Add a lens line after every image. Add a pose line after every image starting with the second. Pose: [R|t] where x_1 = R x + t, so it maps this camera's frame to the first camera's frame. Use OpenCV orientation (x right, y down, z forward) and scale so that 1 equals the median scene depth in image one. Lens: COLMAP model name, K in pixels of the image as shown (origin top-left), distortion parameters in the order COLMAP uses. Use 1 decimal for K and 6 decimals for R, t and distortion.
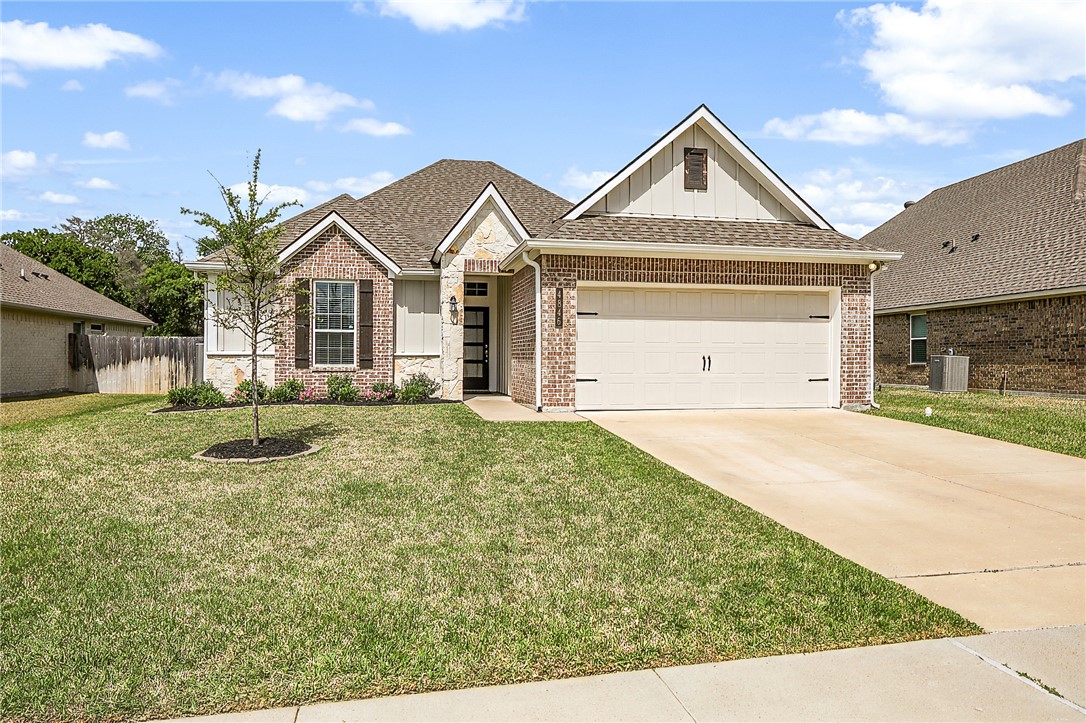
lens RADIAL K [[762.5, 0, 544.2], [0, 762.5, 357.9], [0, 0, 1]] dist [-0.004840, 0.003585]
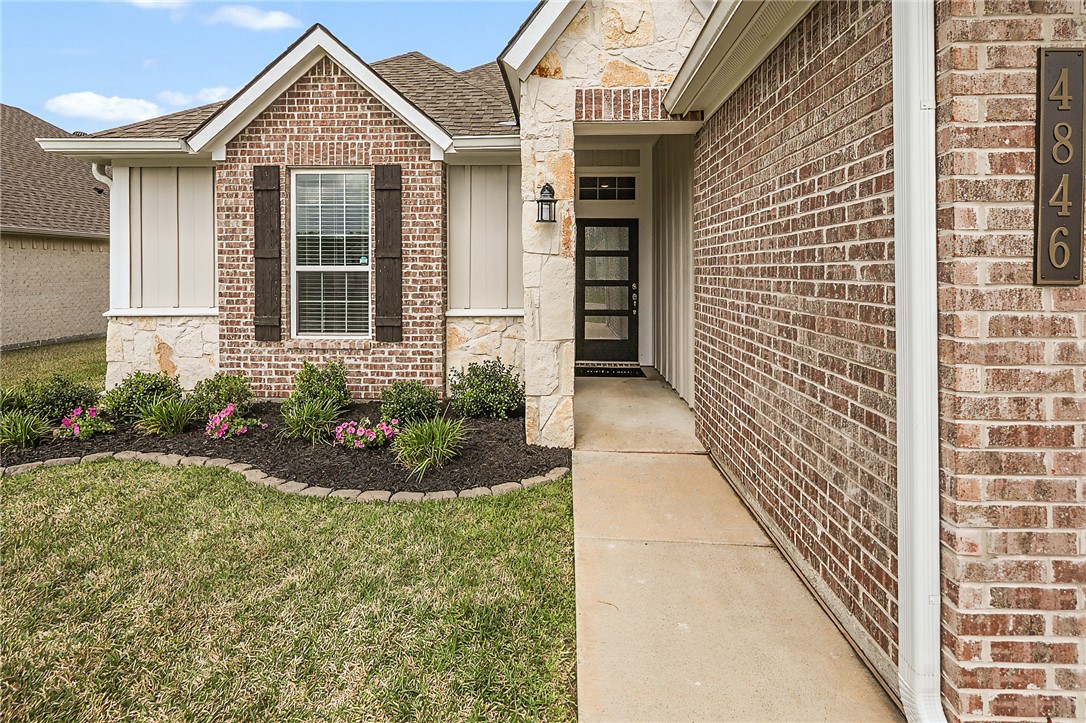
lens RADIAL K [[531.8, 0, 545.3], [0, 531.8, 265.1], [0, 0, 1]] dist [0.005561, 0.000505]
pose [[0.970165, -0.006669, -0.242352, -0.050915], [0.006116, 0.999977, -0.003037, -0.035835], [0.242367, 0.001464, 0.970184, 0.693354]]
